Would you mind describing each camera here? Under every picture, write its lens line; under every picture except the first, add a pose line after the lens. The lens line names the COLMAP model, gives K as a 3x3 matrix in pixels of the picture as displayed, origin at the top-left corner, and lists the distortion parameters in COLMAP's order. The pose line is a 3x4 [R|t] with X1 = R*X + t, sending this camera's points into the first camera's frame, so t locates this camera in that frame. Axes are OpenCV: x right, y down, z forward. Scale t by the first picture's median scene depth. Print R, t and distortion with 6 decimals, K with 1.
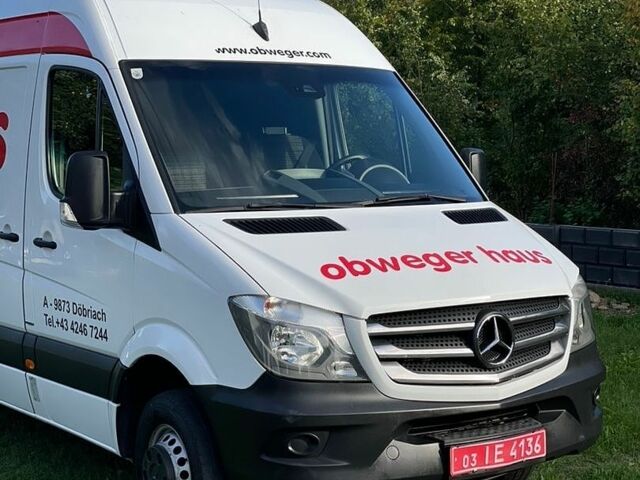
lens RADIAL K [[1289.7, 0, 320.0], [0, 1289.7, 240.0], [0, 0, 1]] dist [0.112769, 0.189367]
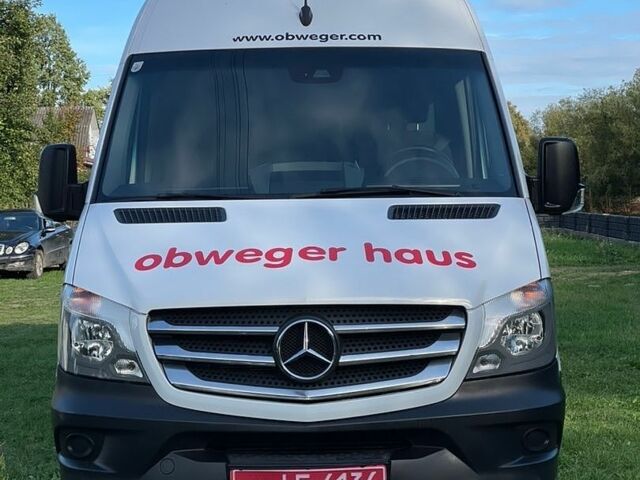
lens RADIAL K [[1289.7, 0, 320.0], [0, 1289.7, 240.0], [0, 0, 1]] dist [0.112769, 0.189367]
pose [[0.814616, 0.014200, -0.579827, 0.612133], [-0.032712, 0.999234, -0.021486, 0.023045], [0.579078, 0.036470, 0.814456, 0.309632]]
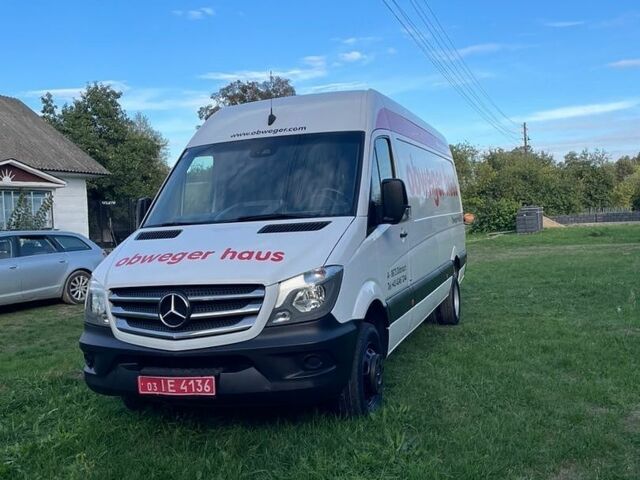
lens RADIAL K [[643.8, 0, 320.0], [0, 643.8, 240.0], [0, 0, 1]] dist [0.121454, 0.000145]
pose [[0.573651, -0.000355, -0.819100, 0.831251], [-0.000696, 0.999999, -0.000921, -0.004040], [0.819099, 0.001099, 0.573651, 0.686828]]
